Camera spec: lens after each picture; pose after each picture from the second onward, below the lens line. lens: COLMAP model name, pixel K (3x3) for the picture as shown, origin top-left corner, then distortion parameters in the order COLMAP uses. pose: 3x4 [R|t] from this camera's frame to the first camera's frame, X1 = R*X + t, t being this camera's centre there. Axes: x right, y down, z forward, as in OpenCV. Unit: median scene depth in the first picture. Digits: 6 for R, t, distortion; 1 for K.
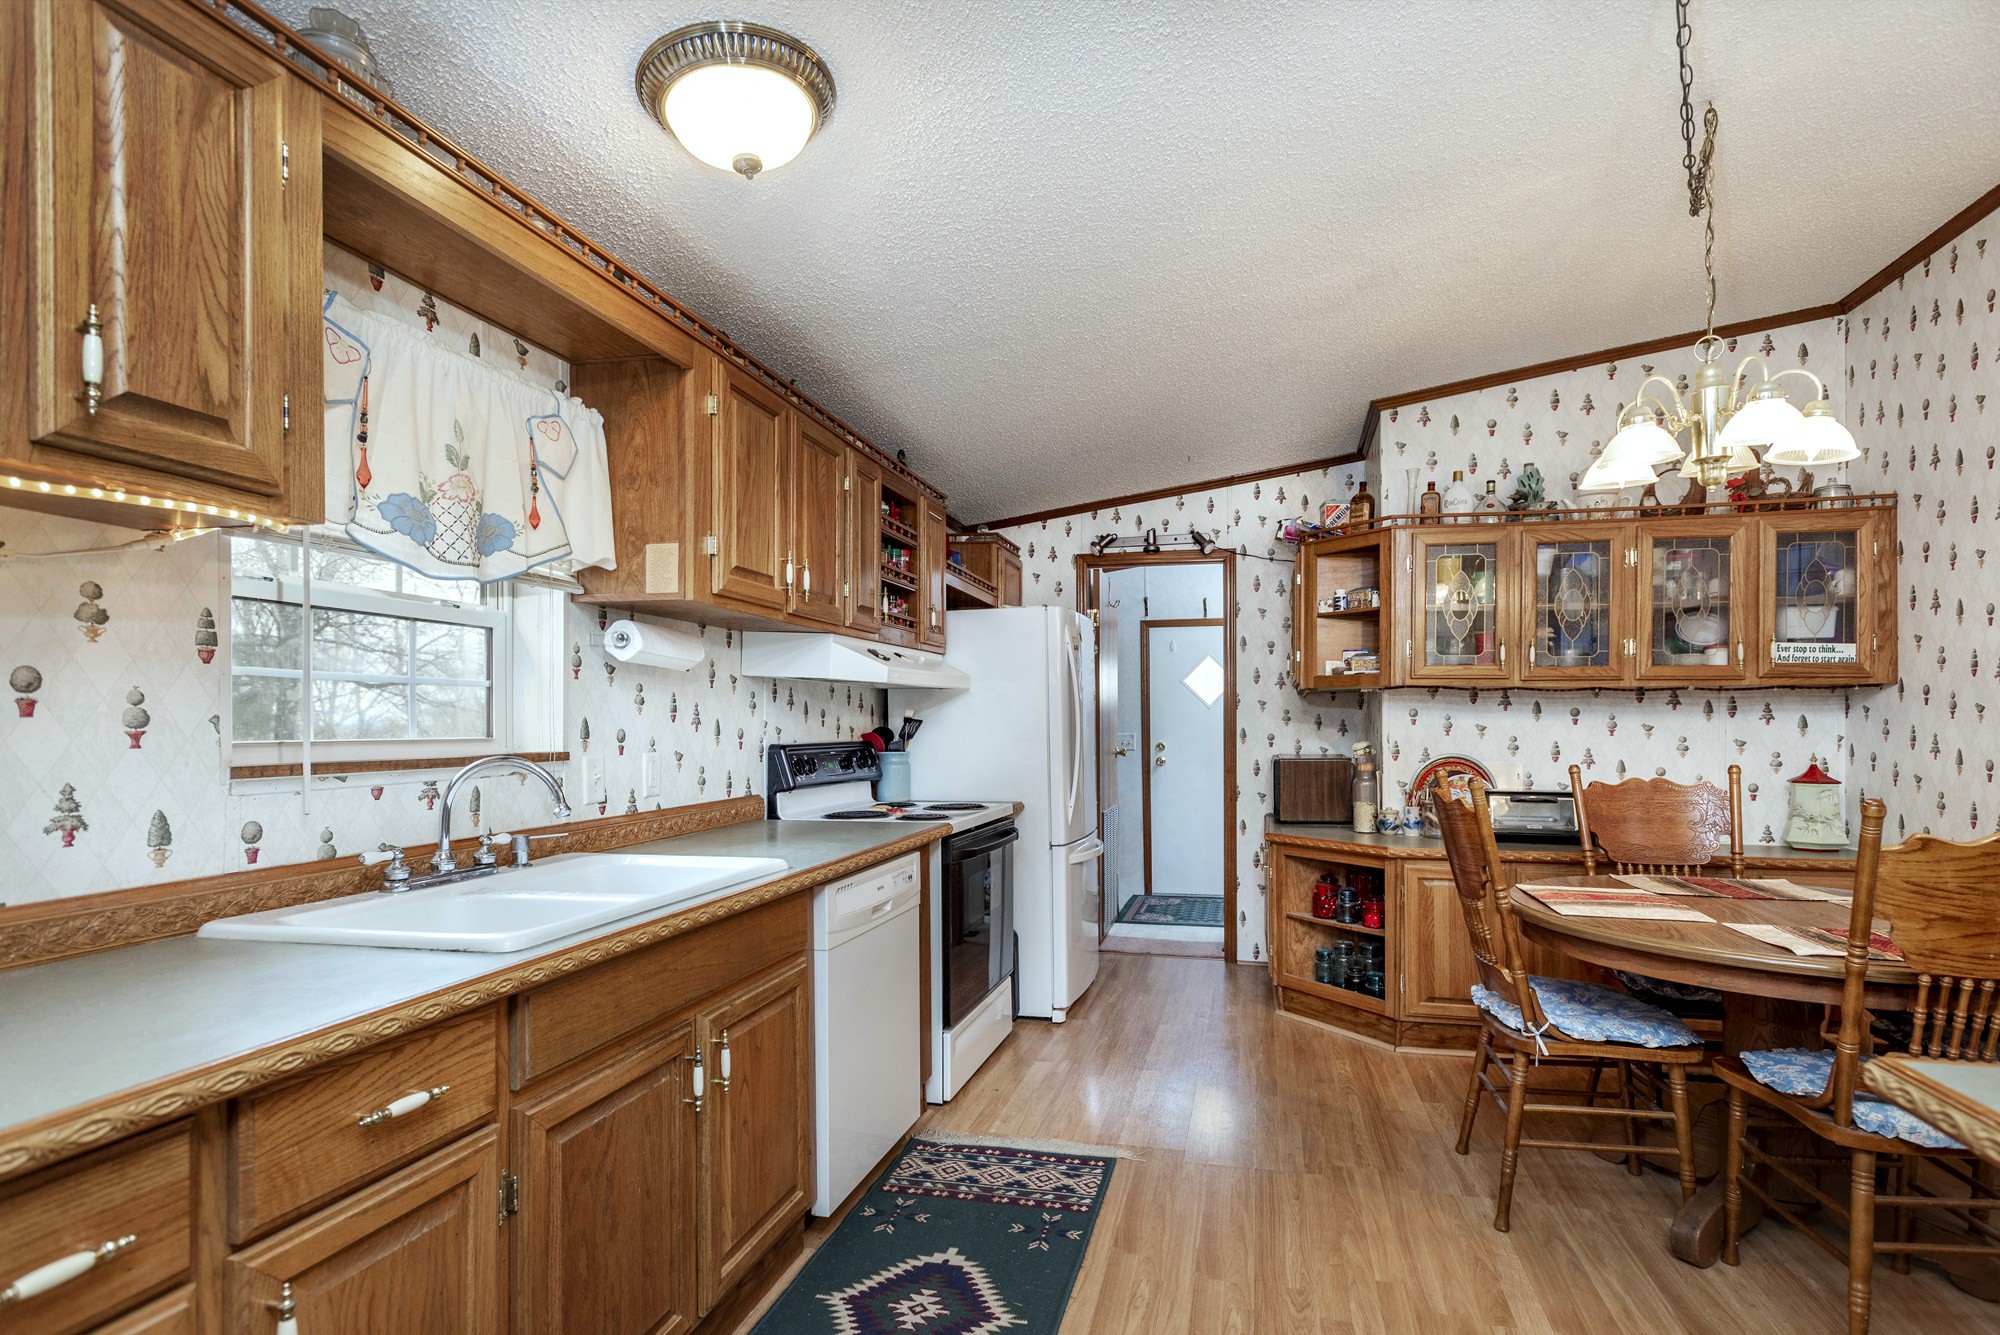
lens RADIAL K [[941.7, 0, 1007.7], [0, 941.7, 731.6], [0, 0, 1]] dist [-0.016641, -0.001352]
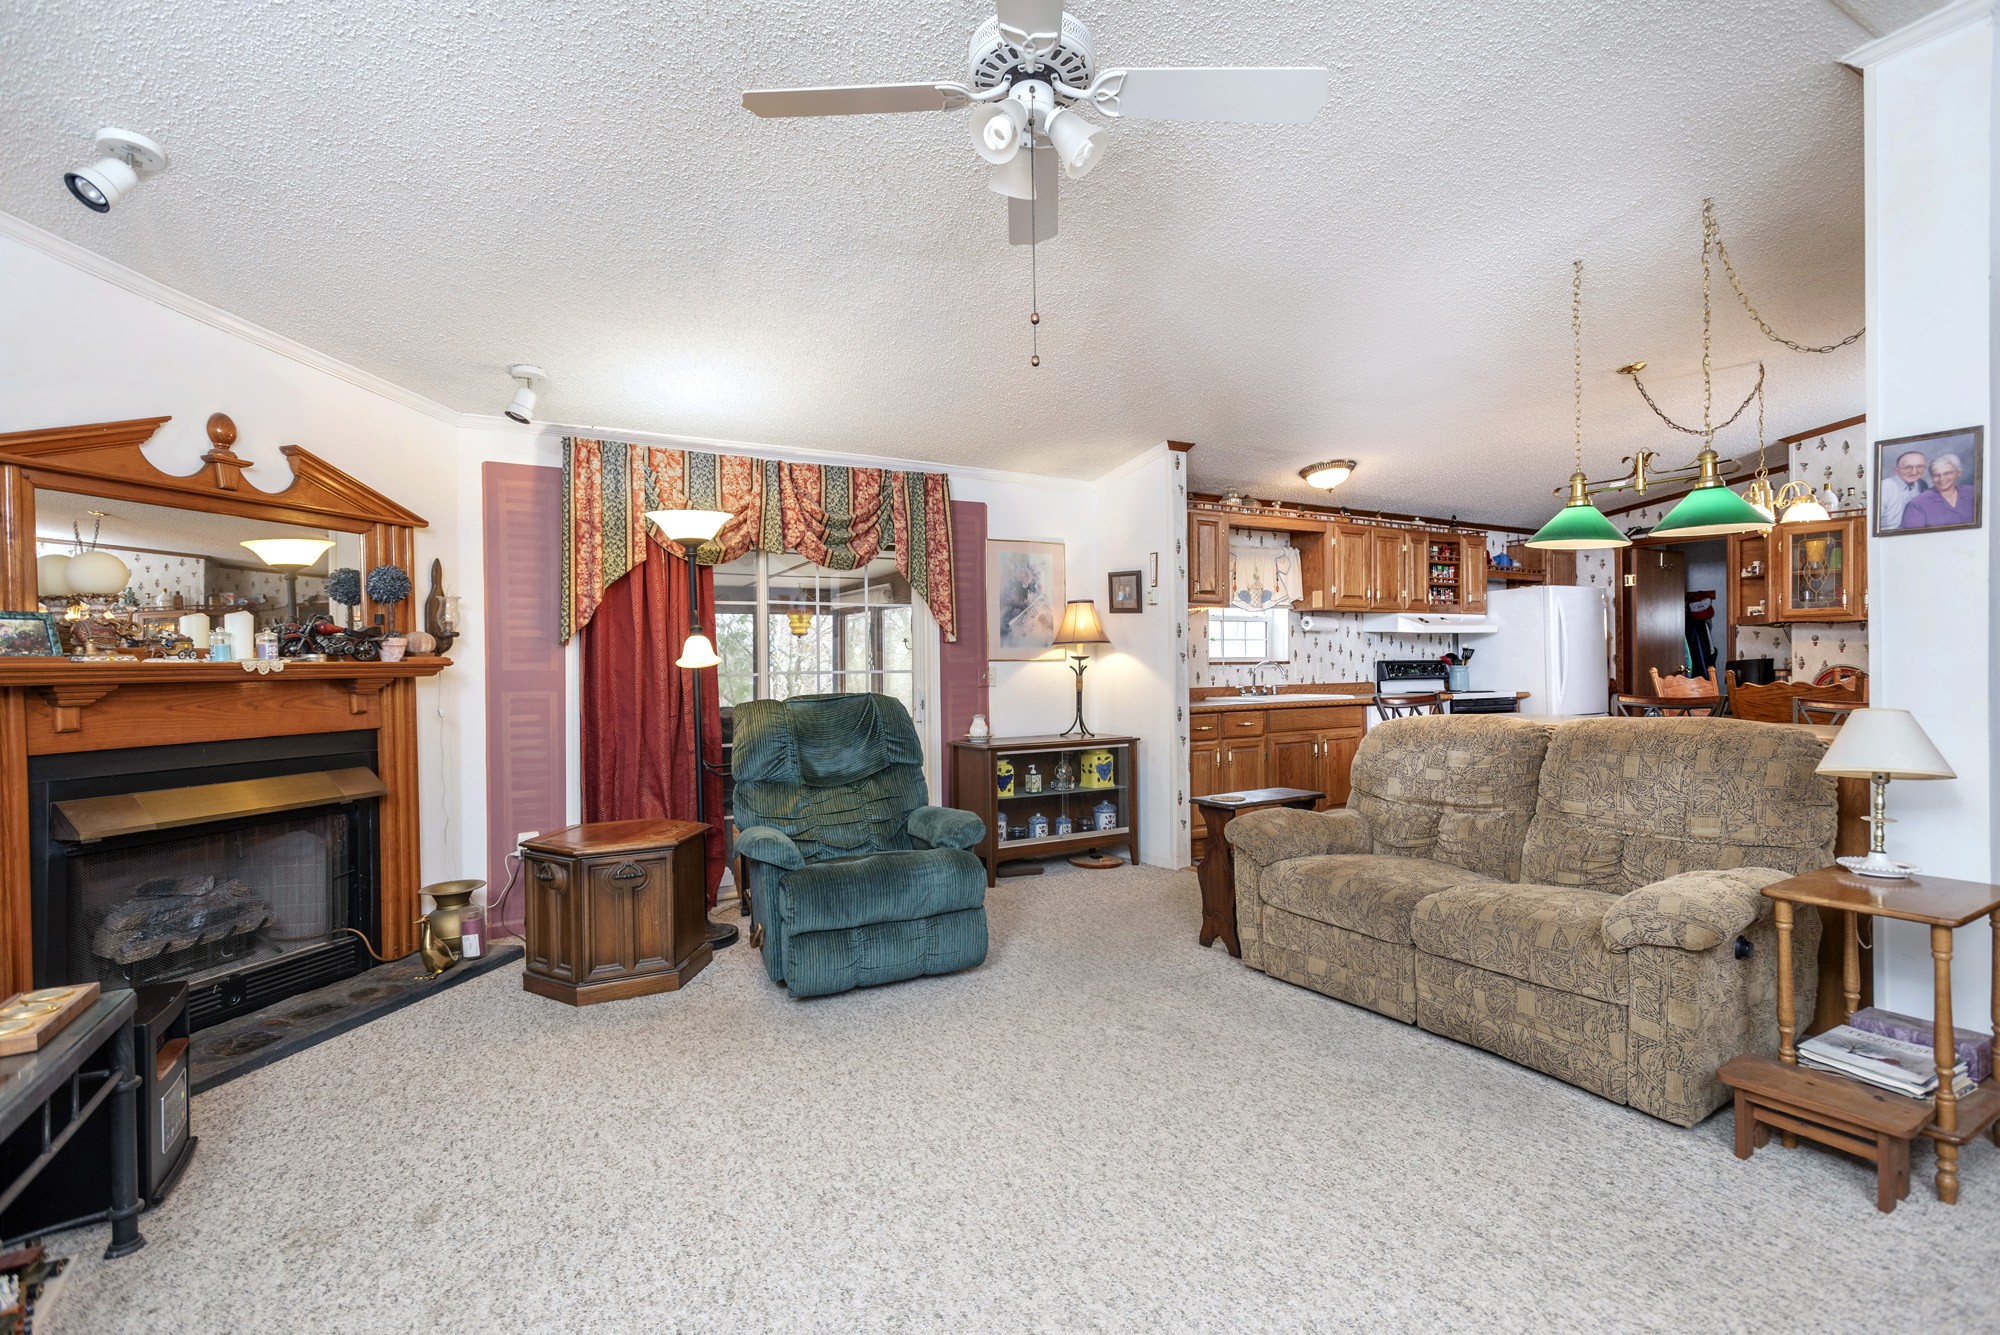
lens RADIAL K [[941.7, 0, 996.6], [0, 941.7, 671.8], [0, 0, 1]] dist [-0.016641, -0.001352]
pose [[0.694920, 0.000042, -0.719087, 0.704483], [0.000577, 1.000000, 0.000615, 0.036918], [0.719087, -0.000842, 0.694920, -1.192850]]
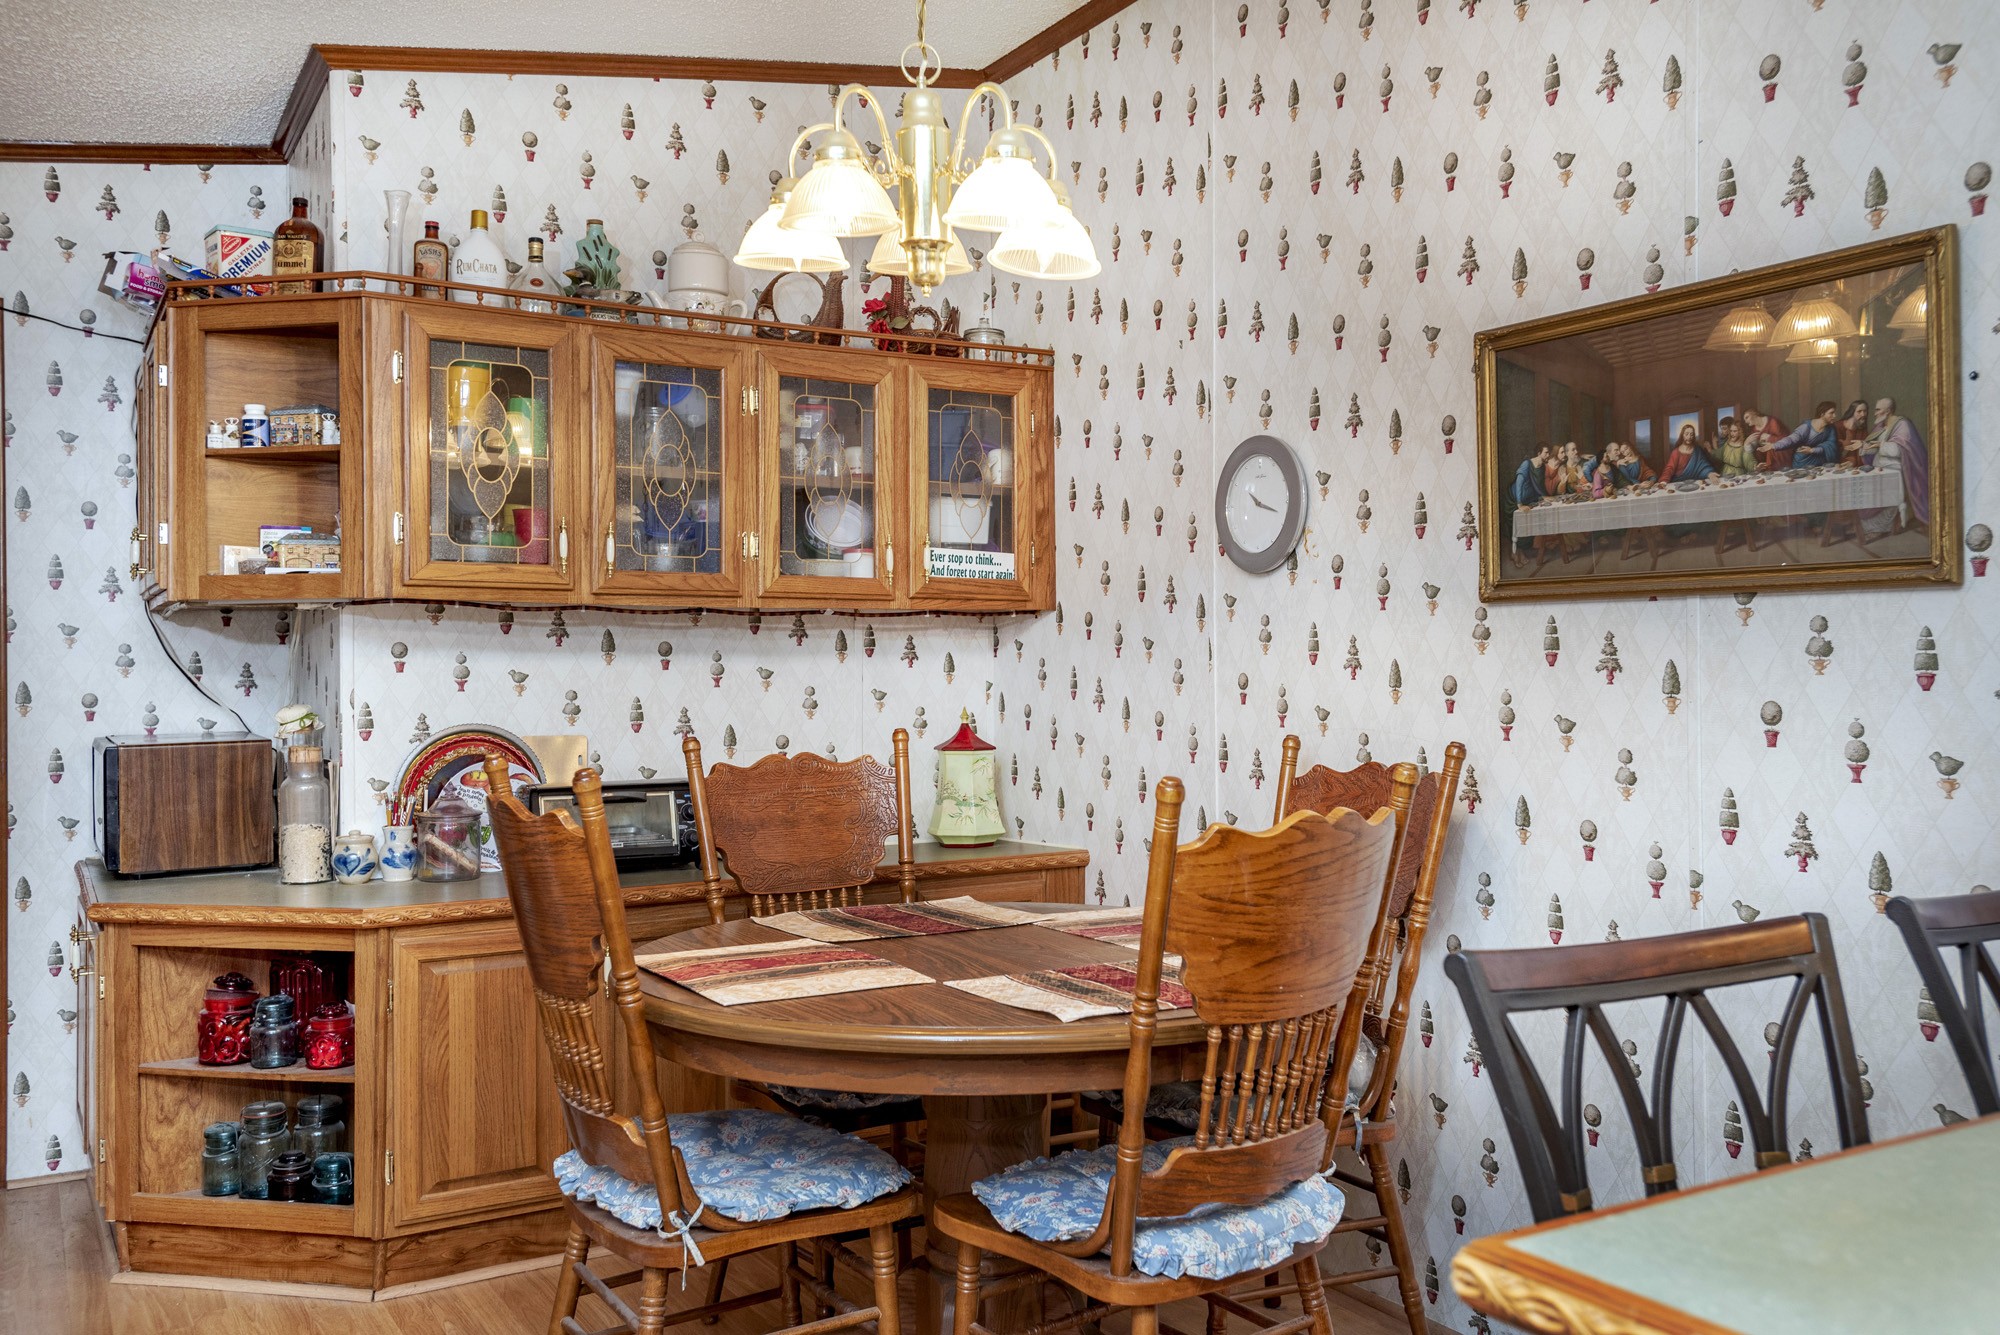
lens RADIAL K [[1651.0, 0, 982.3], [0, 1651.0, 657.7], [0, 0, 1]] dist [0.071403, -0.072678]
pose [[0.708832, -0.002020, 0.705375, -0.001744], [0.013560, 0.999850, -0.010763, -0.000953], [-0.705247, 0.017194, 0.708753, 0.111253]]
